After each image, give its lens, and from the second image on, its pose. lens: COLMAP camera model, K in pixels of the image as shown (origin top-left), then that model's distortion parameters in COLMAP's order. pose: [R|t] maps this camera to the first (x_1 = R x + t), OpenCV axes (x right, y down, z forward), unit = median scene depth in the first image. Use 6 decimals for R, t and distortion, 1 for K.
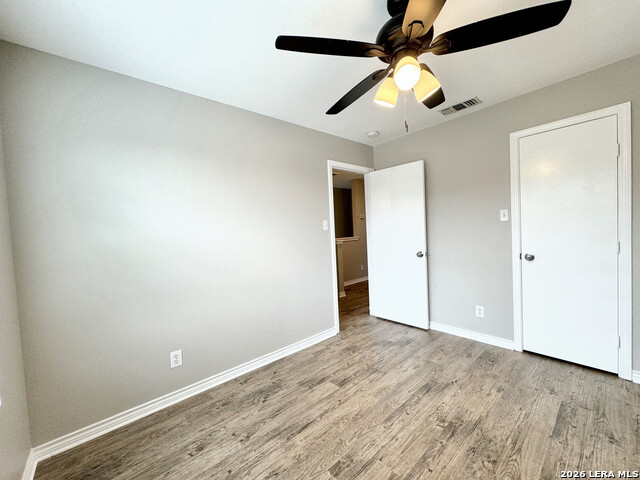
lens RADIAL K [[256.2, 0, 319.0], [0, 256.2, 242.5], [0, 0, 1]] dist [0.000493, 0.000197]
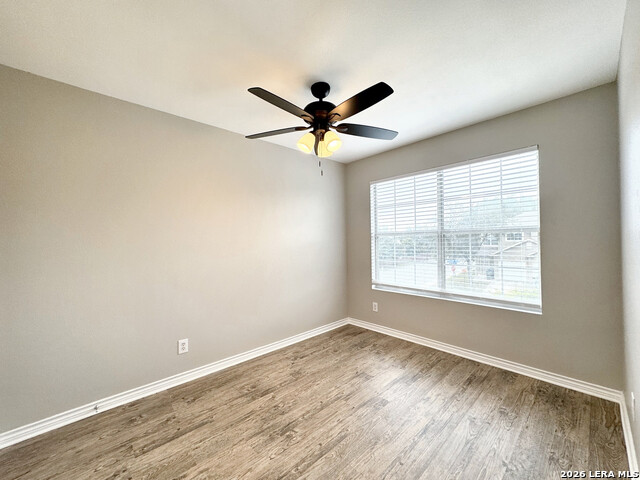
lens RADIAL K [[256.2, 0, 322.1], [0, 256.2, 241.5], [0, 0, 1]] dist [0.000493, 0.000197]
pose [[-0.996752, 0.067071, -0.044573, 0.348490], [0.064418, 0.996207, 0.058506, -0.107049], [0.048328, 0.055444, -0.997291, 1.961246]]
